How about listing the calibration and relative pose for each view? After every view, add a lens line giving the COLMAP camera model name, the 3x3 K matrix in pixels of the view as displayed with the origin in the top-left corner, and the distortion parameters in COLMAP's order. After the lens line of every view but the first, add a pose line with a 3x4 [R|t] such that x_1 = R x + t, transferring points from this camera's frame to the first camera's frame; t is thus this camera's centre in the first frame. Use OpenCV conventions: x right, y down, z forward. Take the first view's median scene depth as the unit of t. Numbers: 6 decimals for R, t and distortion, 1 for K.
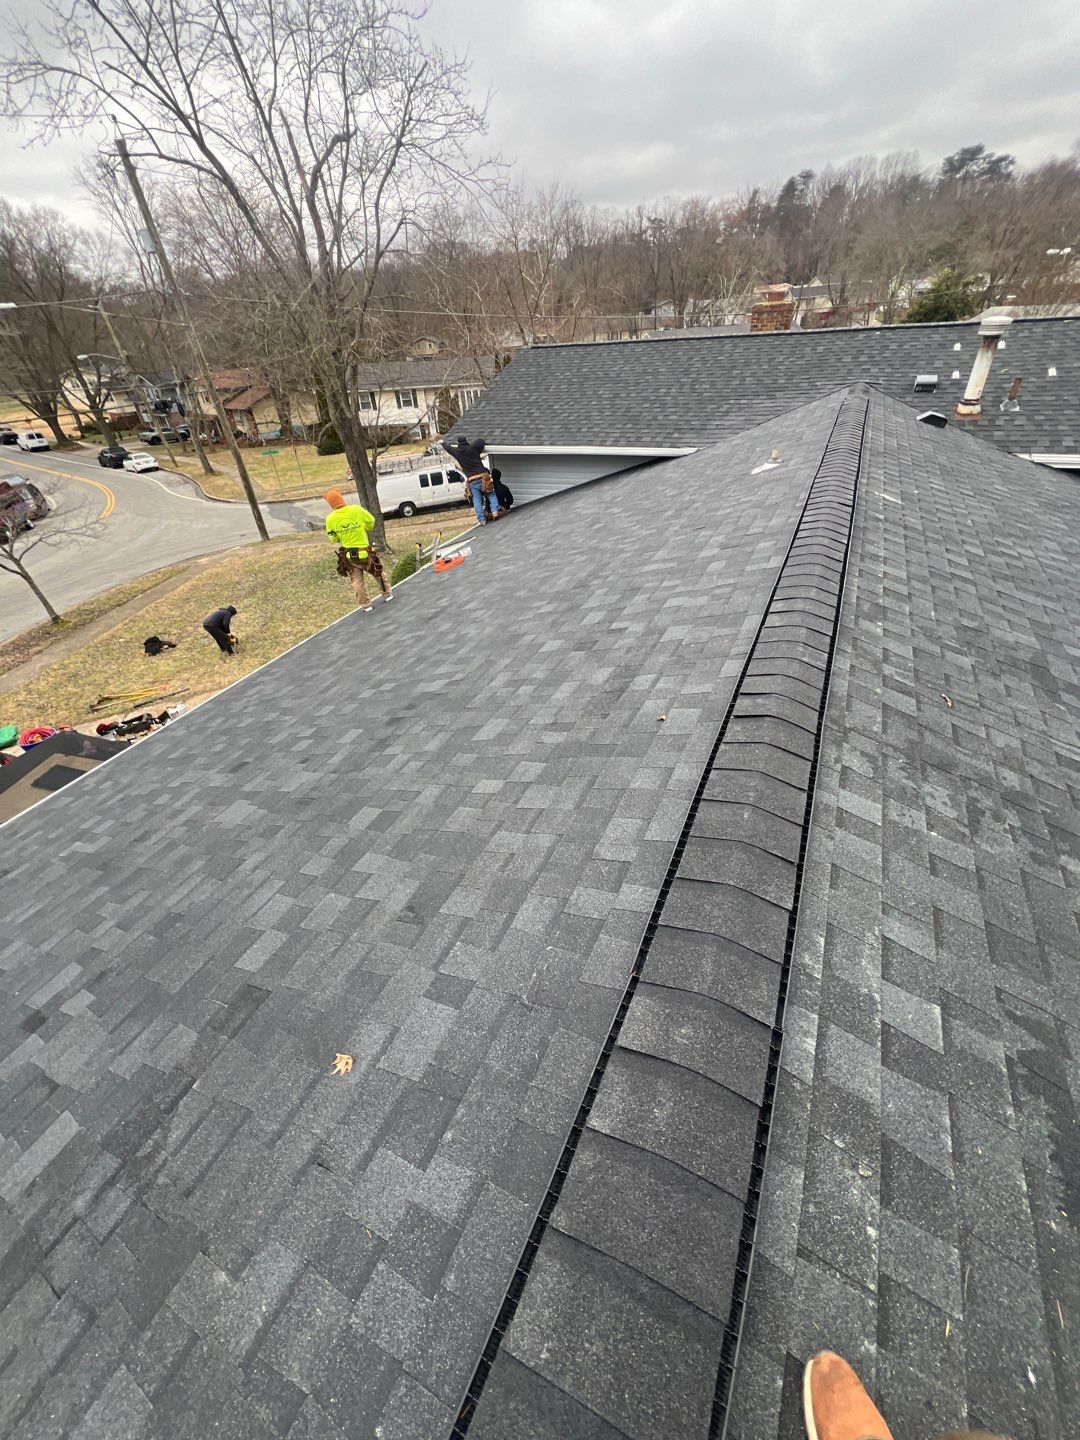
lens RADIAL K [[568.8, 0, 540.0], [0, 568.8, 720.0], [0, 0, 1]] dist [-0.001683, -0.000092]
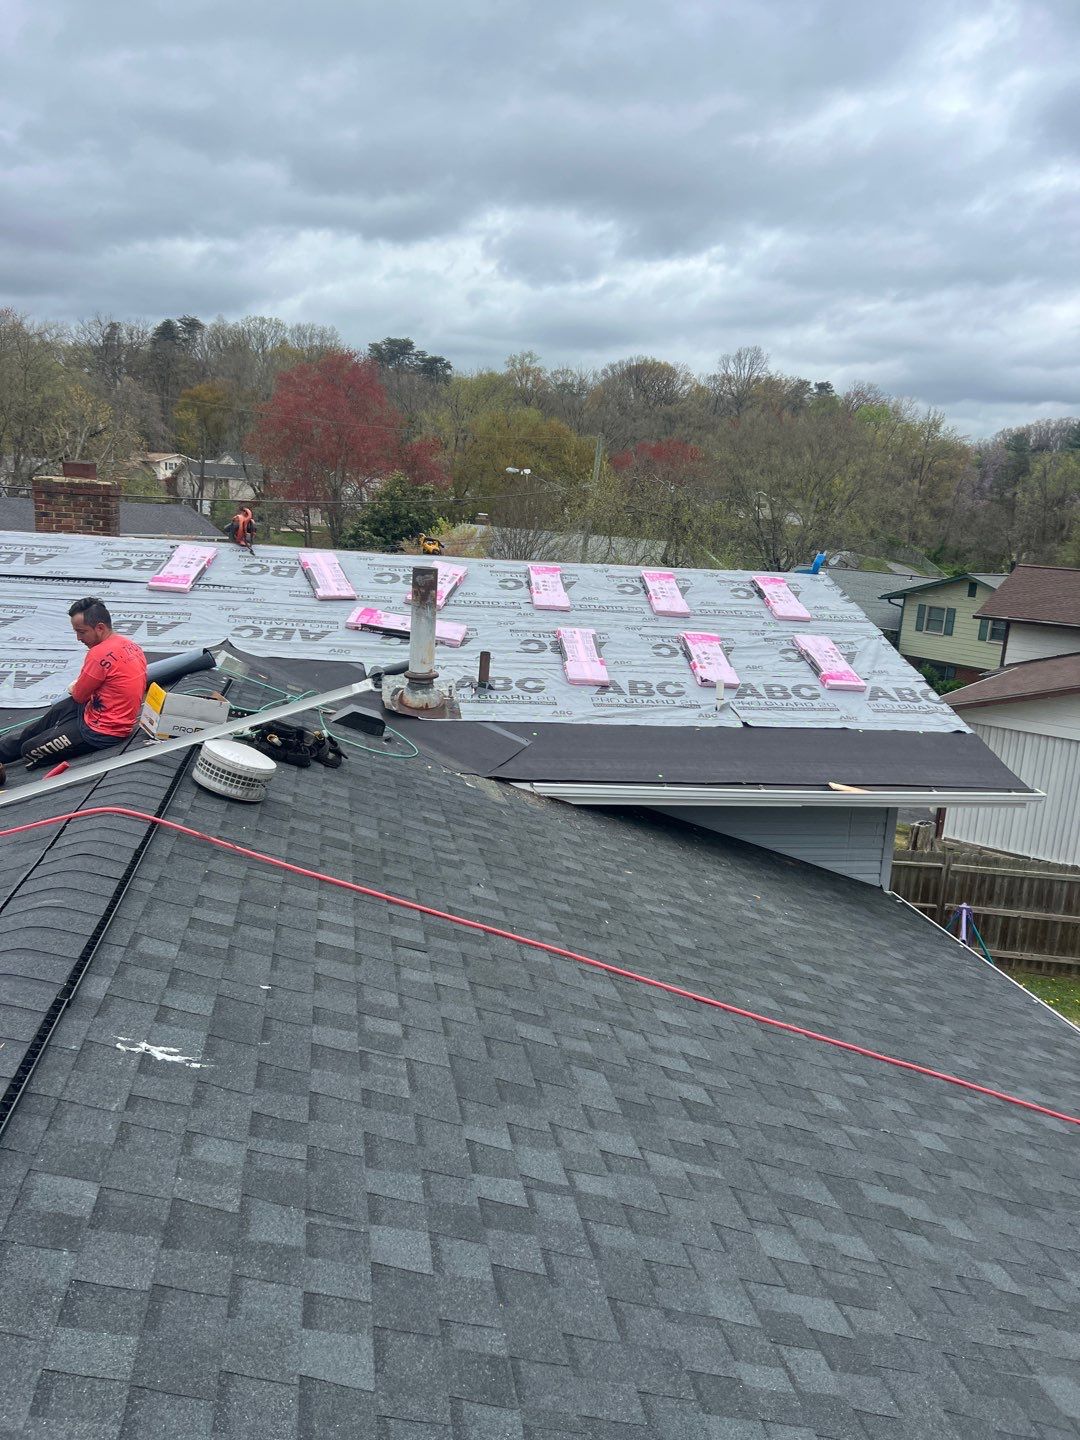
lens RADIAL K [[1037.0, 0, 540.0], [0, 1037.0, 720.0], [0, 0, 1]] dist [-0.001064, -0.002735]
pose [[0.802120, -0.005847, 0.597135, 0.087960], [0.239656, 0.919044, -0.312926, -0.066223], [-0.546964, 0.394111, 0.738584, 0.077116]]
